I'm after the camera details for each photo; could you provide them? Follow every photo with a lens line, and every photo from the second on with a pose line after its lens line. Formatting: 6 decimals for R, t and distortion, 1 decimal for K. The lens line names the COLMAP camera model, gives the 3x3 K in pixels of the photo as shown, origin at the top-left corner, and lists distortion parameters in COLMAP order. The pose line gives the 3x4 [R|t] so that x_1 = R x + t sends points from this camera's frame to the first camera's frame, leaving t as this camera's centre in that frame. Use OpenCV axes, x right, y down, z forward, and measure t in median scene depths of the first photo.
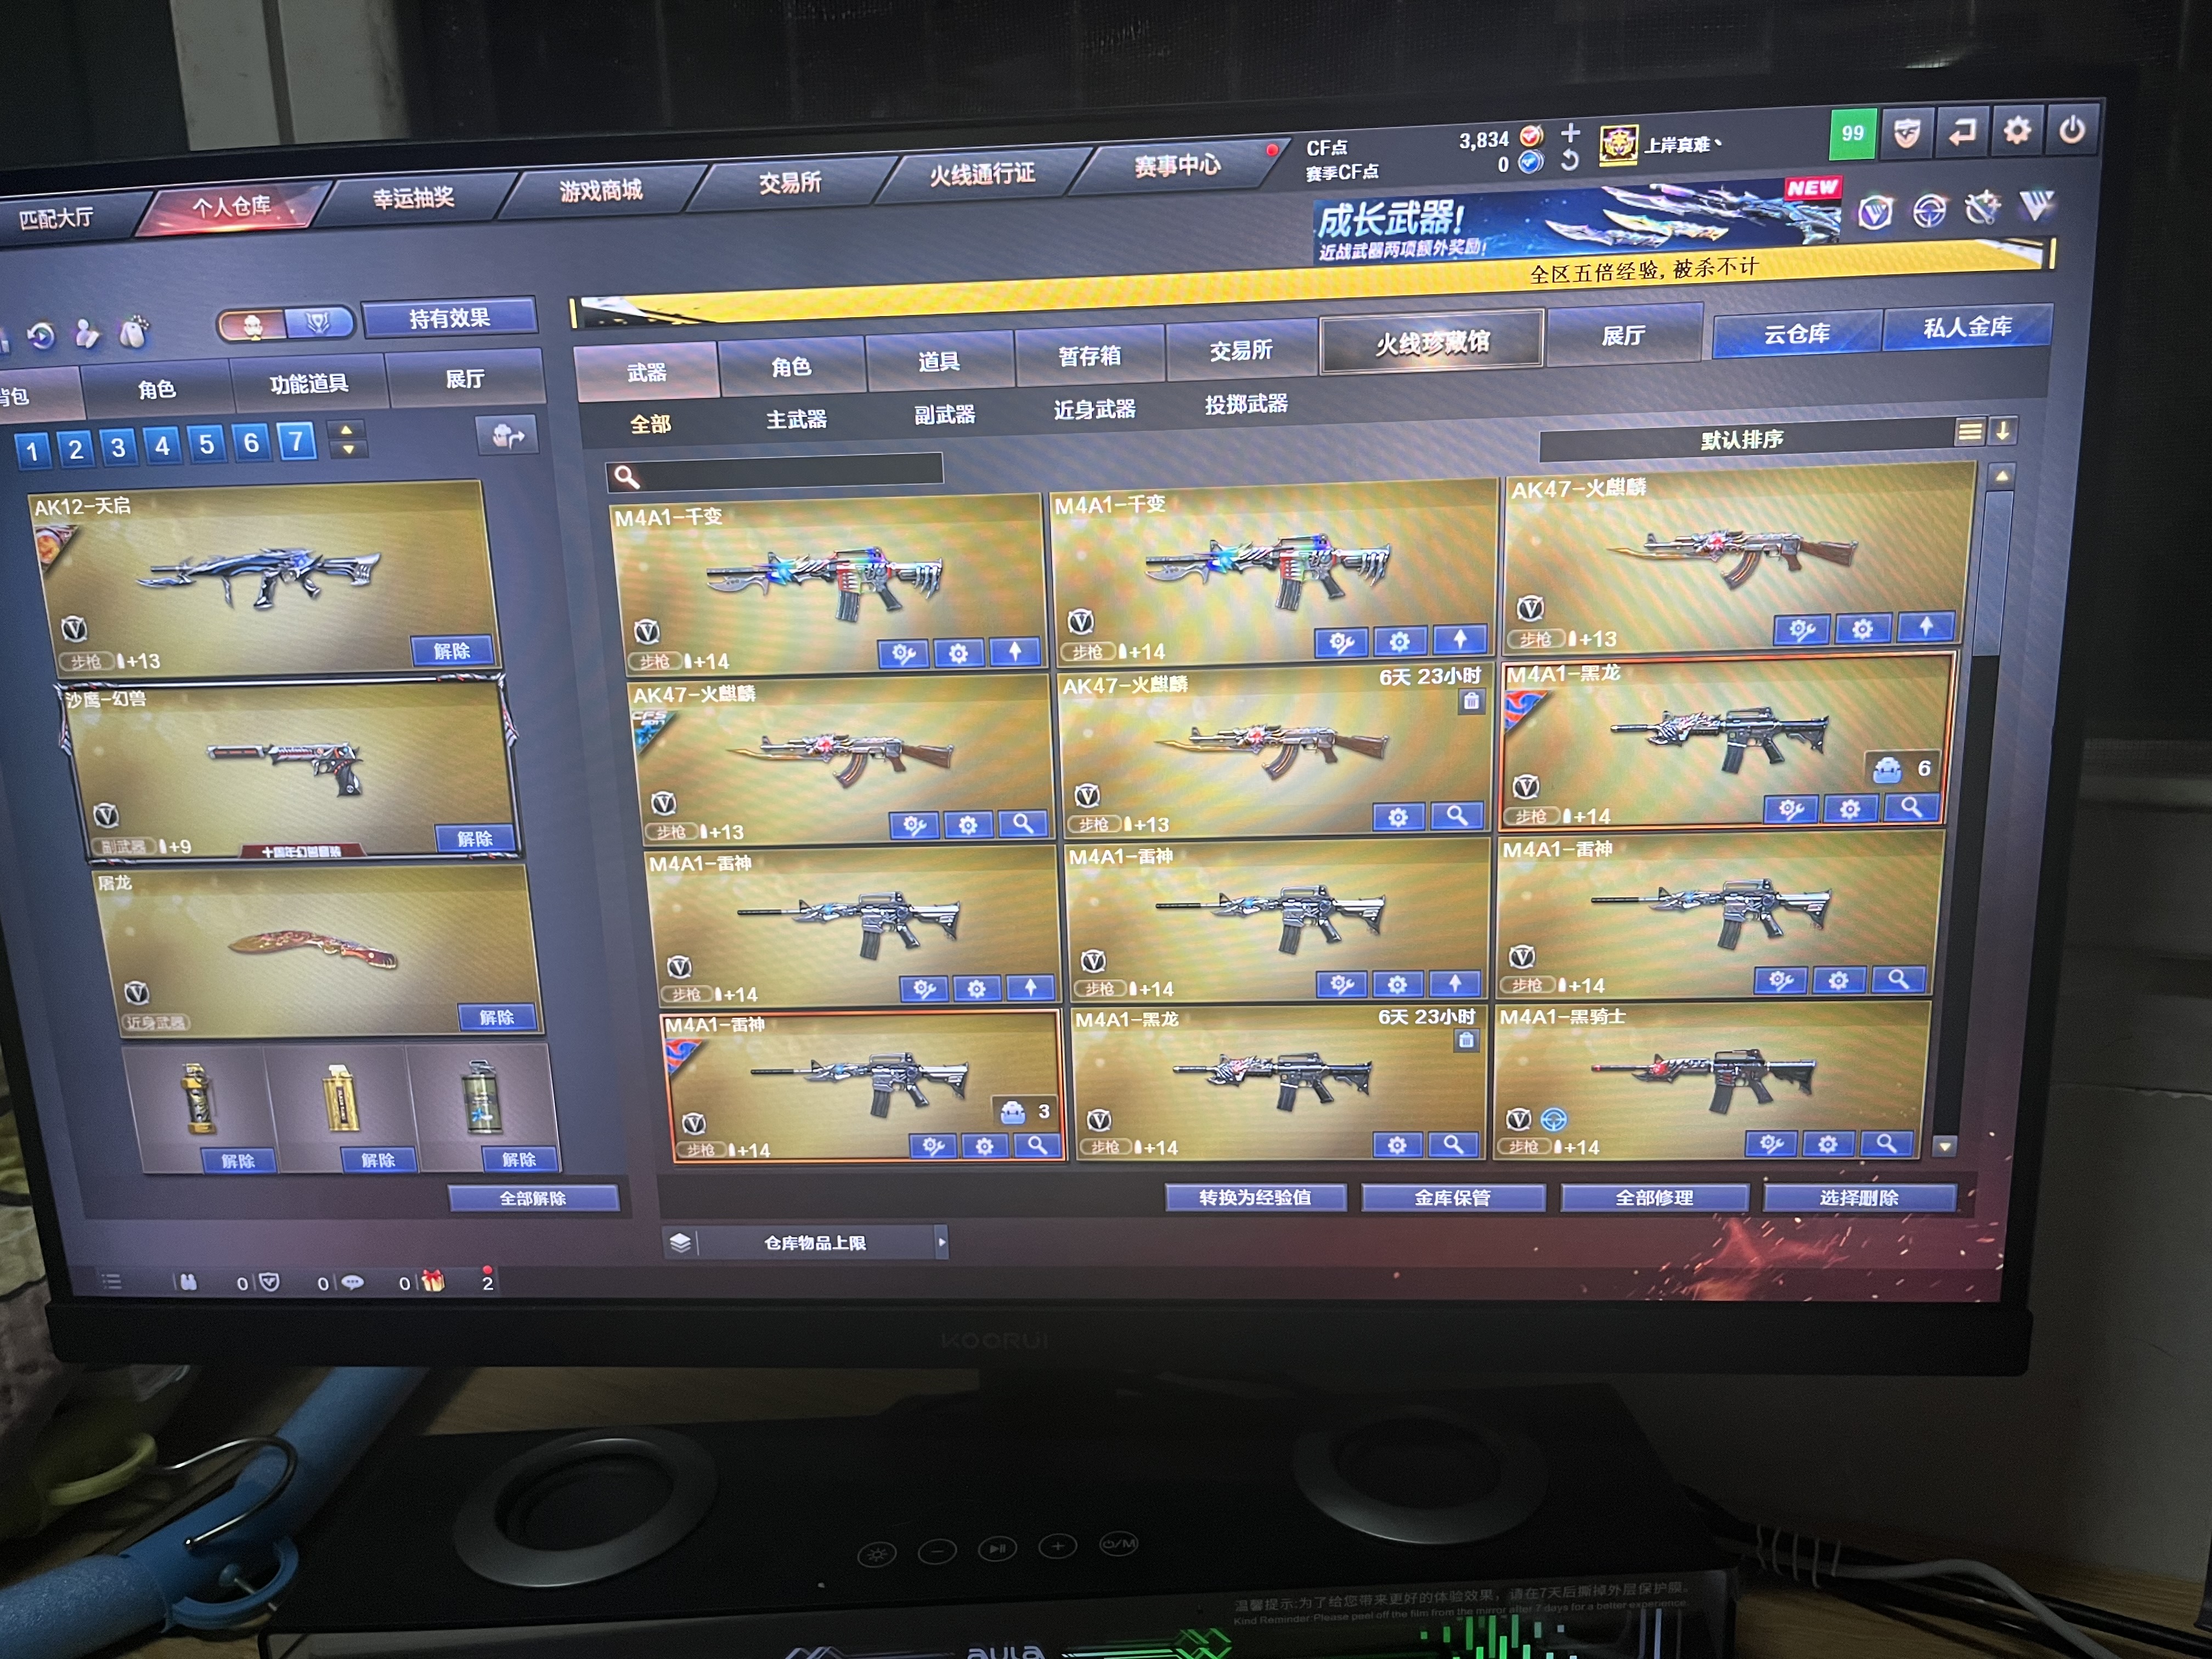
lens RADIAL K [[1679.9, 0, 1112.2], [0, 1679.9, 843.1], [0, 0, 1]] dist [0.058634, -0.102091]
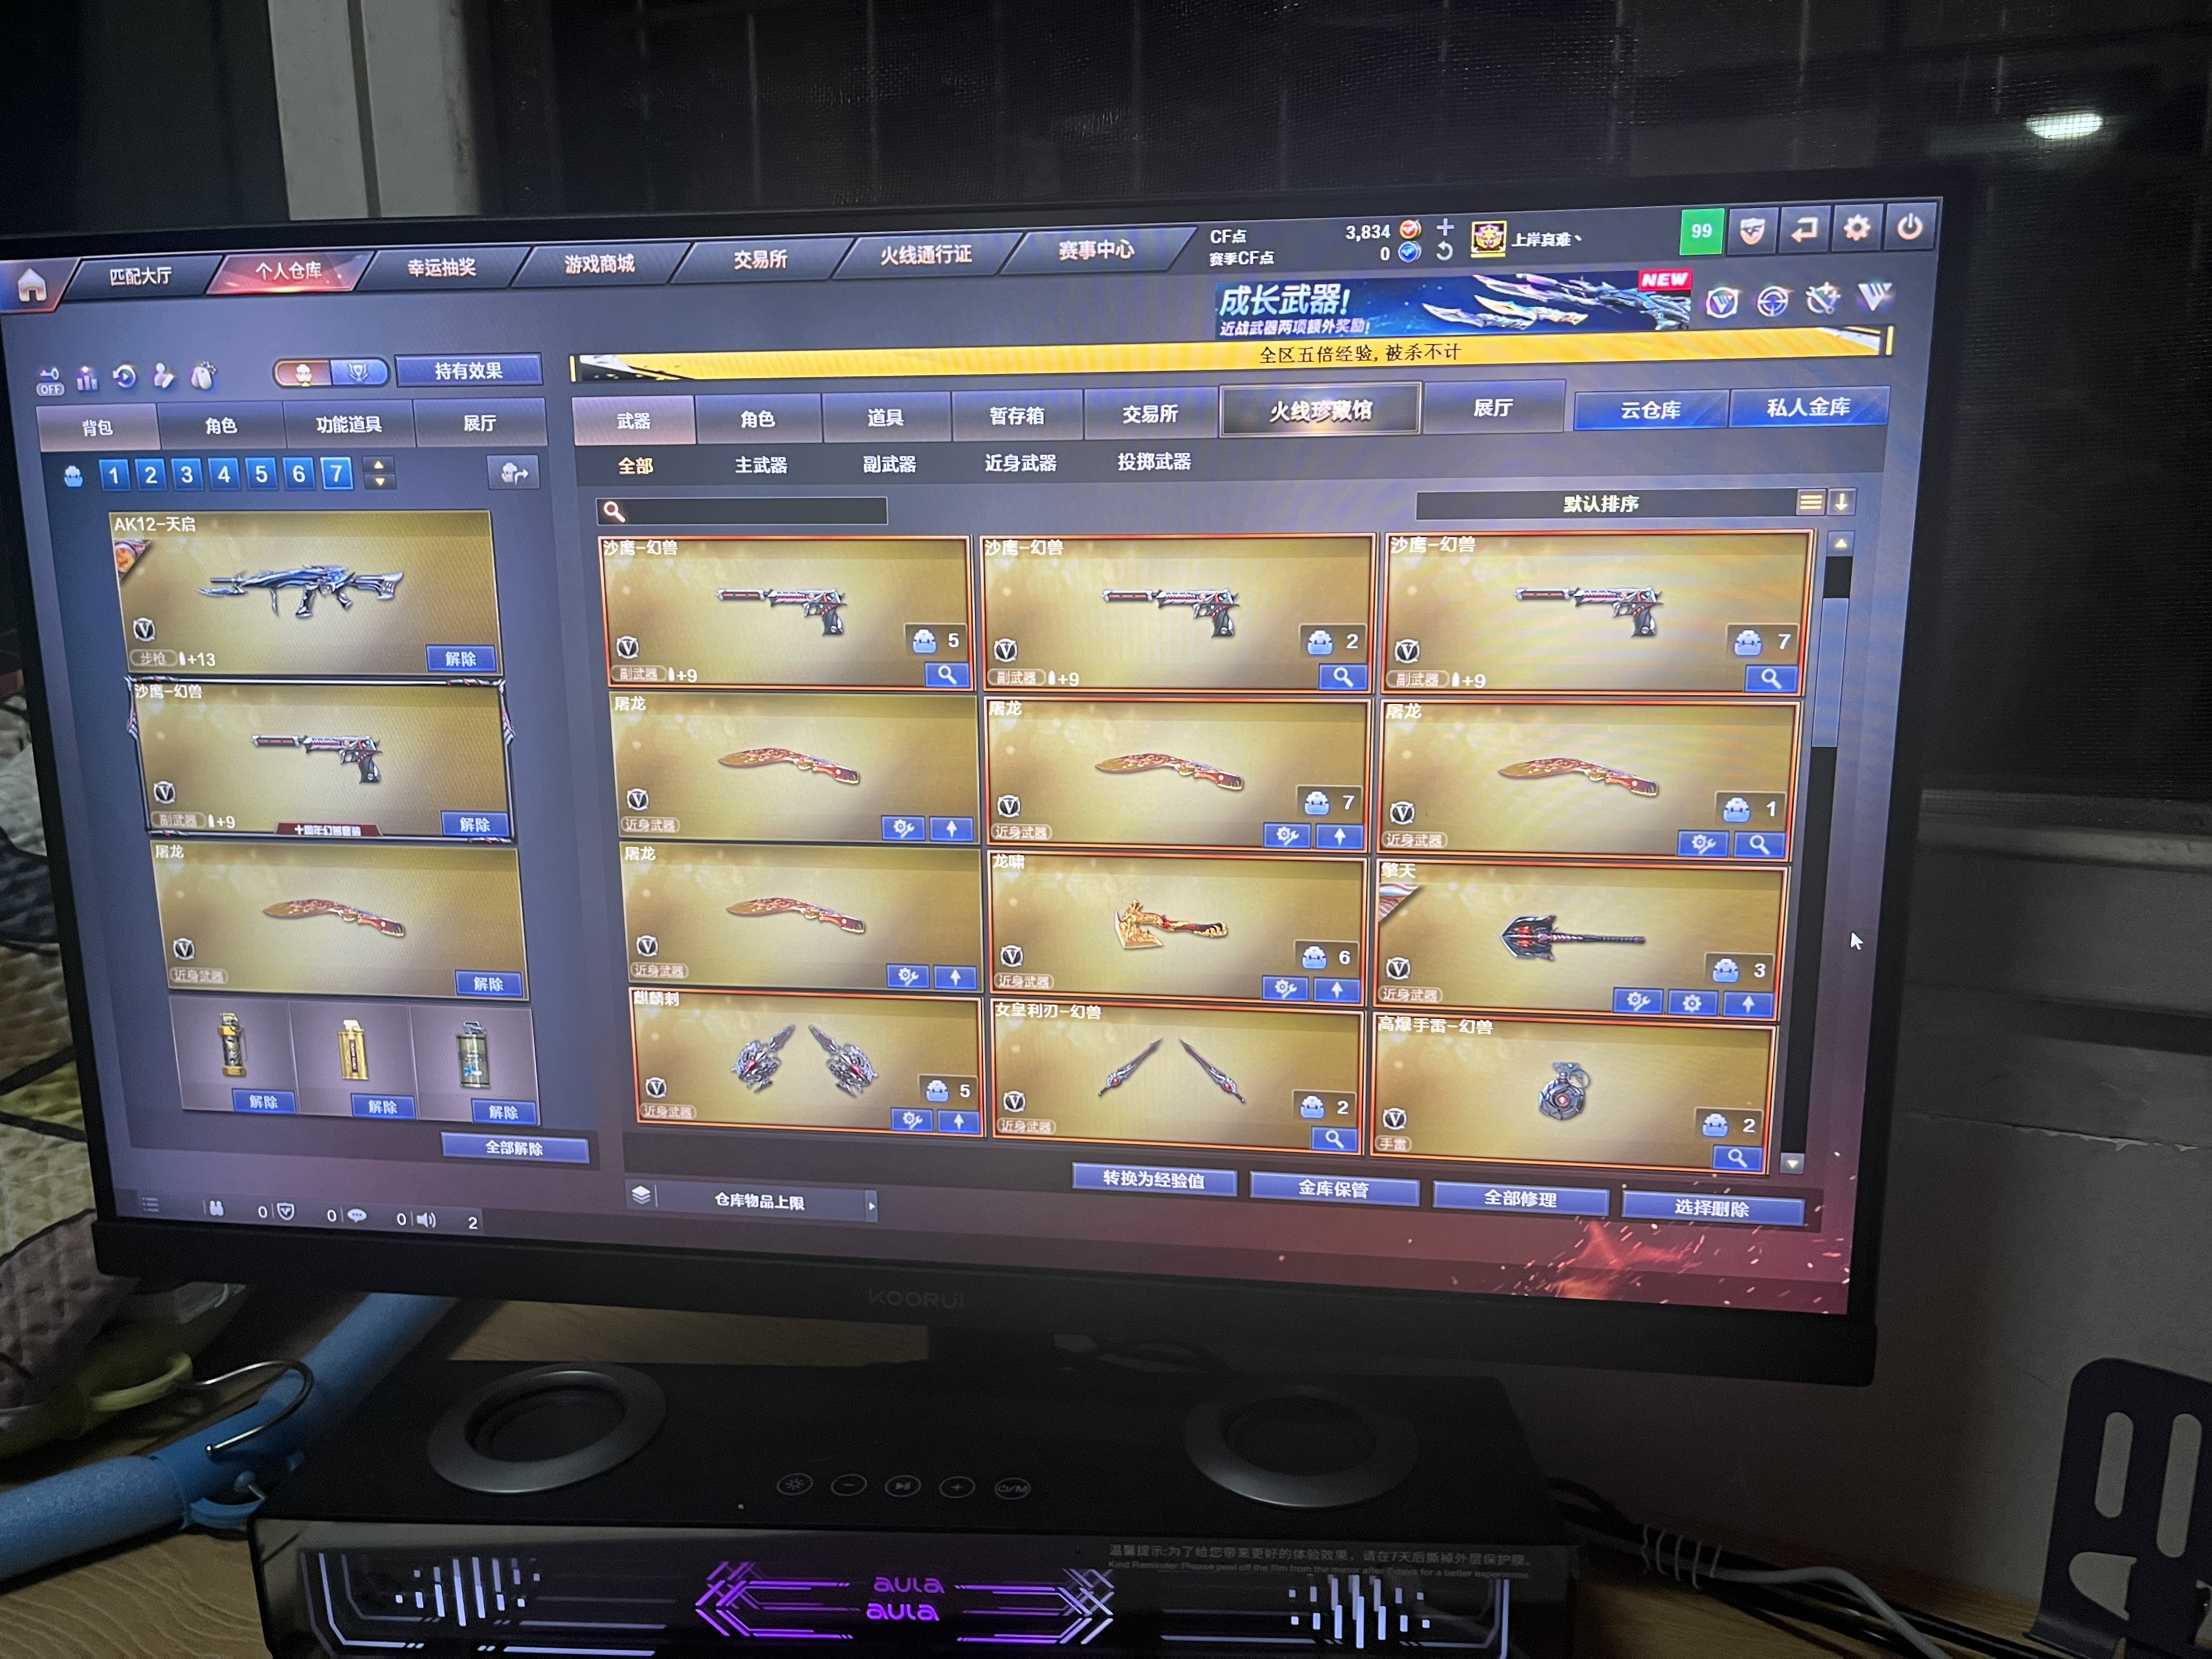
lens RADIAL K [[1679.9, 0, 1091.9], [0, 1679.9, 827.4], [0, 0, 1]] dist [0.058634, -0.102091]
pose [[0.996767, 0.038196, -0.070688, 0.120729], [-0.040044, 0.998888, -0.024901, 0.011464], [0.069658, 0.027651, 0.997188, -0.105917]]
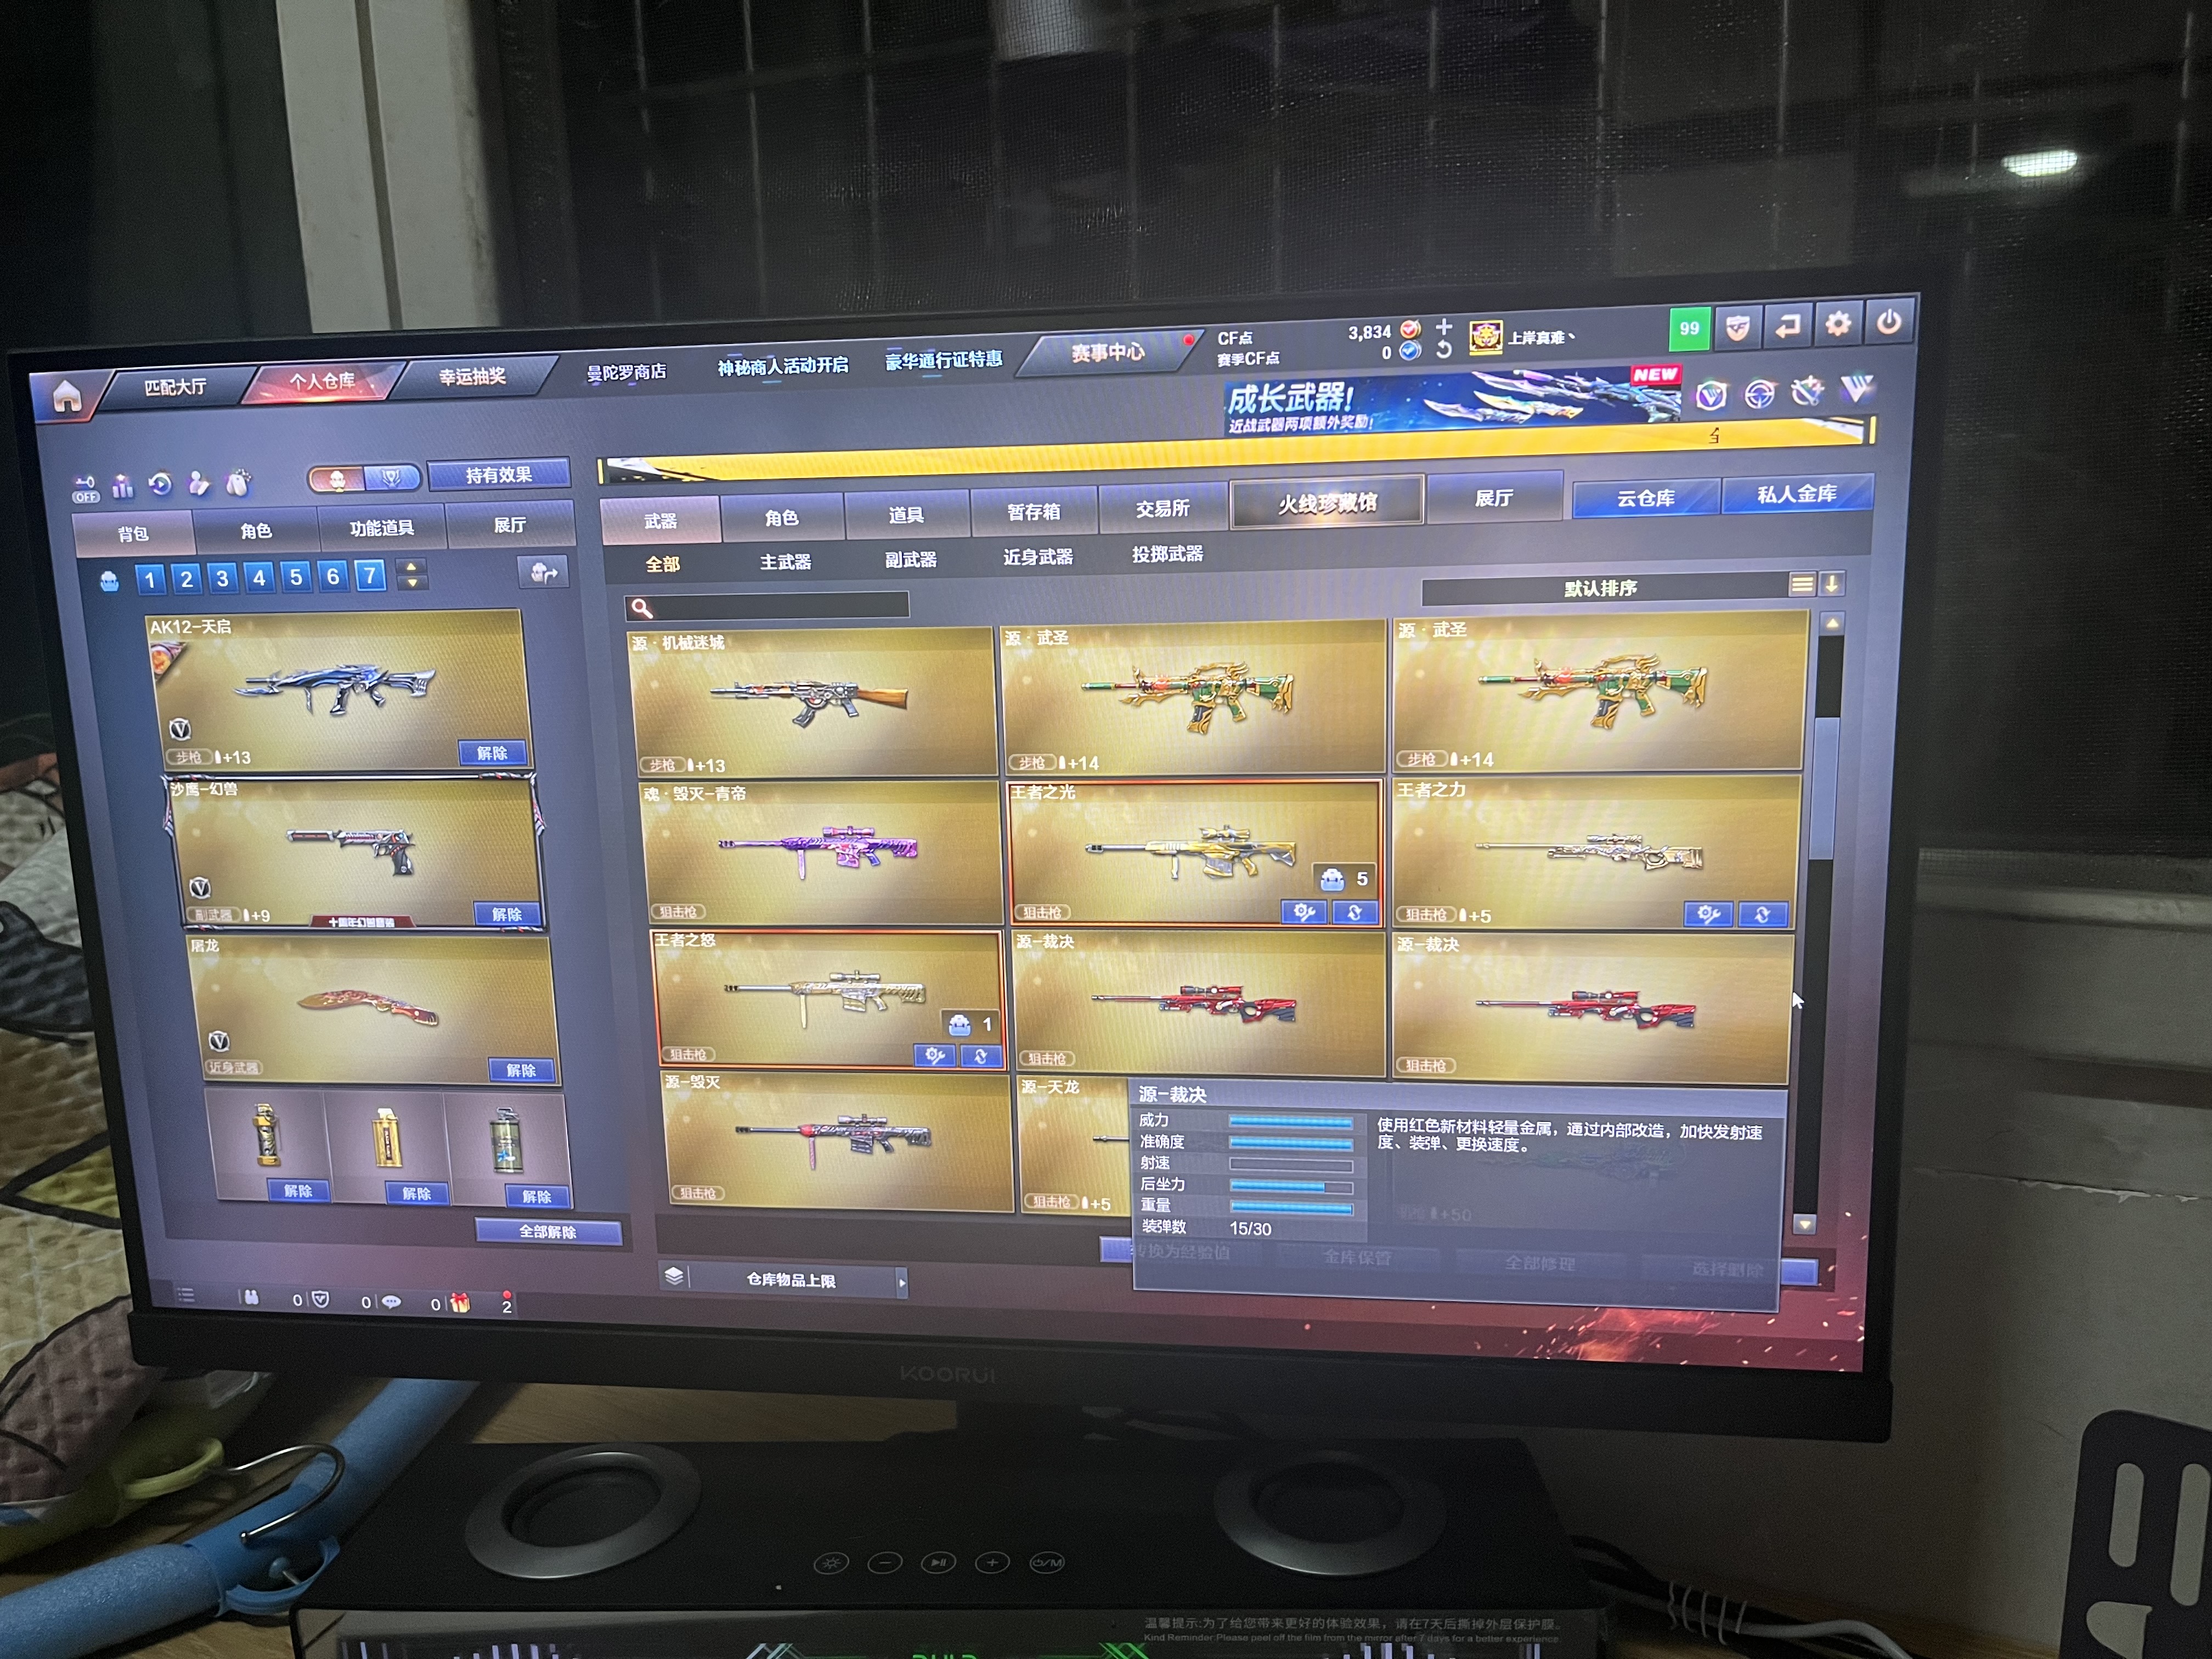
lens RADIAL K [[1679.9, 0, 1112.8], [0, 1679.9, 818.8], [0, 0, 1]] dist [0.058634, -0.102091]
pose [[0.997936, 0.017459, -0.061797, 0.110957], [-0.020803, 0.998330, -0.053884, -0.014718], [0.060753, 0.055058, 0.996633, -0.135327]]
